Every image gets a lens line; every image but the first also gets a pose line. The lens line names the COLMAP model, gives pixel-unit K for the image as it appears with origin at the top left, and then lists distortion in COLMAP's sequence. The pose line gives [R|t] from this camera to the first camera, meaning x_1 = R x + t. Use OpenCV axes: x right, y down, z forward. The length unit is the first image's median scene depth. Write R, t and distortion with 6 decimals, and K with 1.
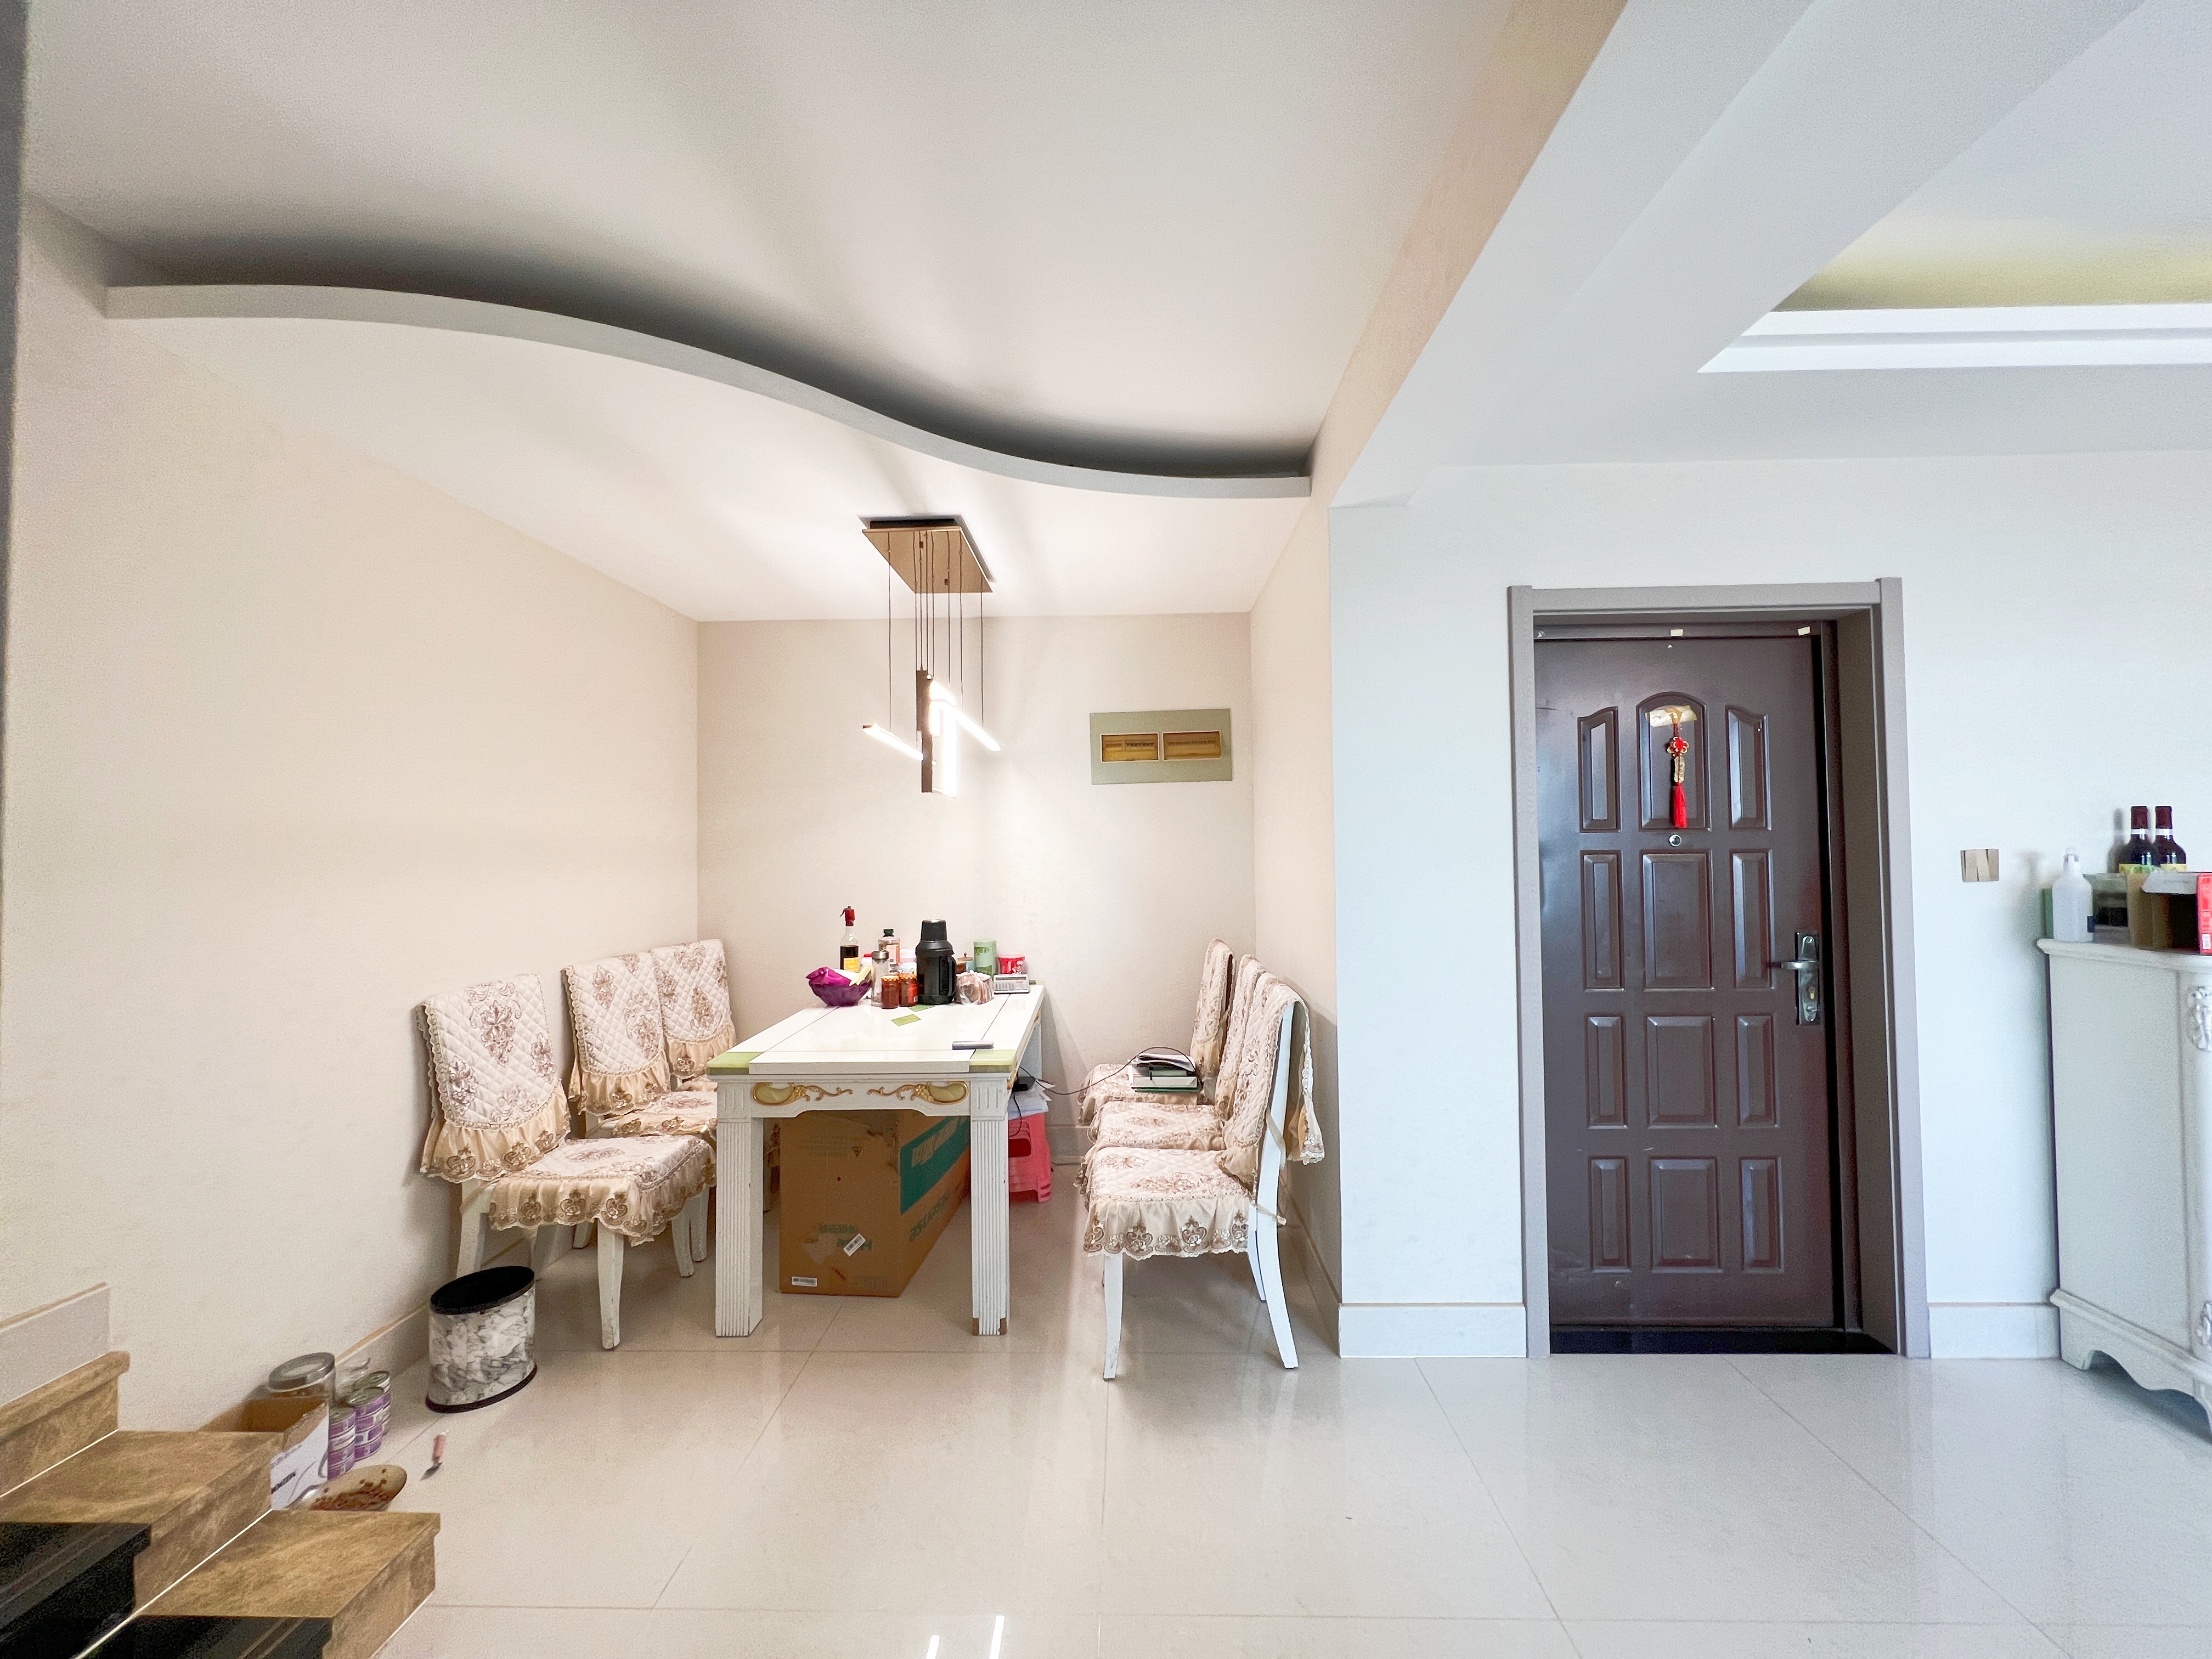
lens RADIAL K [[880.1, 0, 1109.6], [0, 880.1, 826.8], [0, 0, 1]] dist [0.000806, 0.000143]
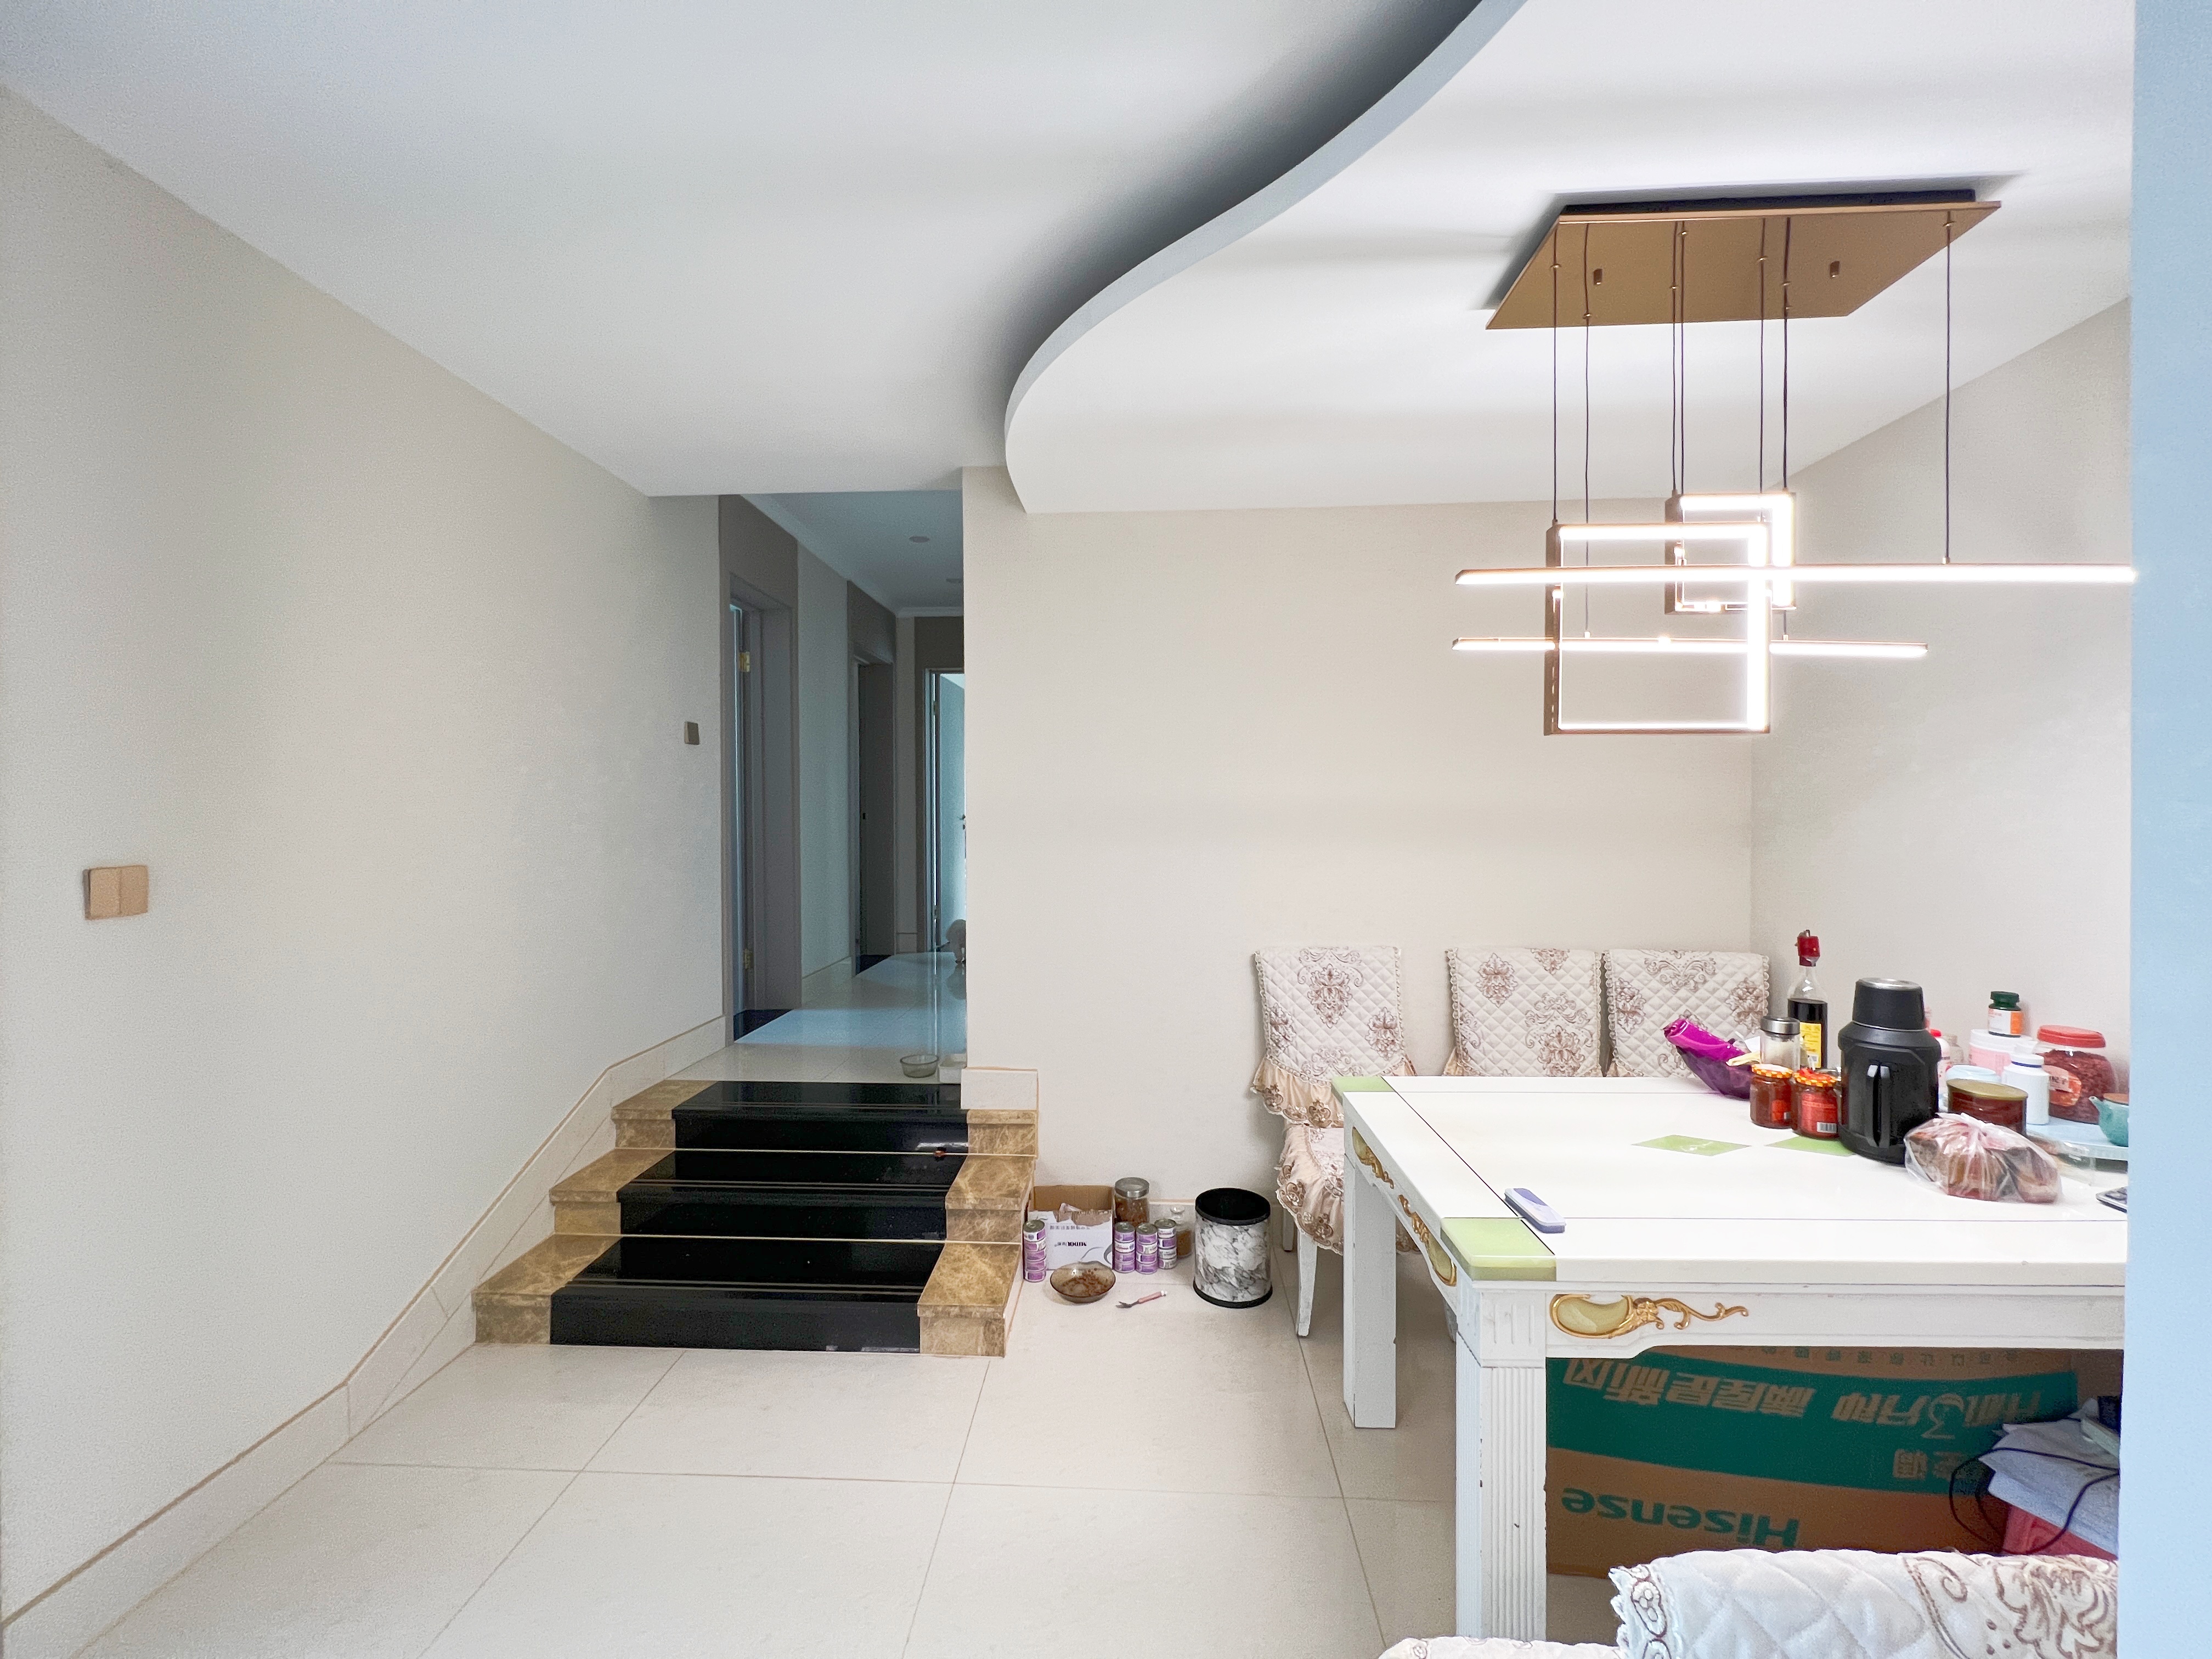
lens RADIAL K [[880.1, 0, 1107.9], [0, 880.1, 827.0], [0, 0, 1]] dist [0.000806, 0.000143]
pose [[-0.030774, 0.023571, -0.999248, 0.366570], [0.025368, 0.999418, 0.022794, -0.000442], [0.999204, -0.024647, -0.031354, 0.749723]]
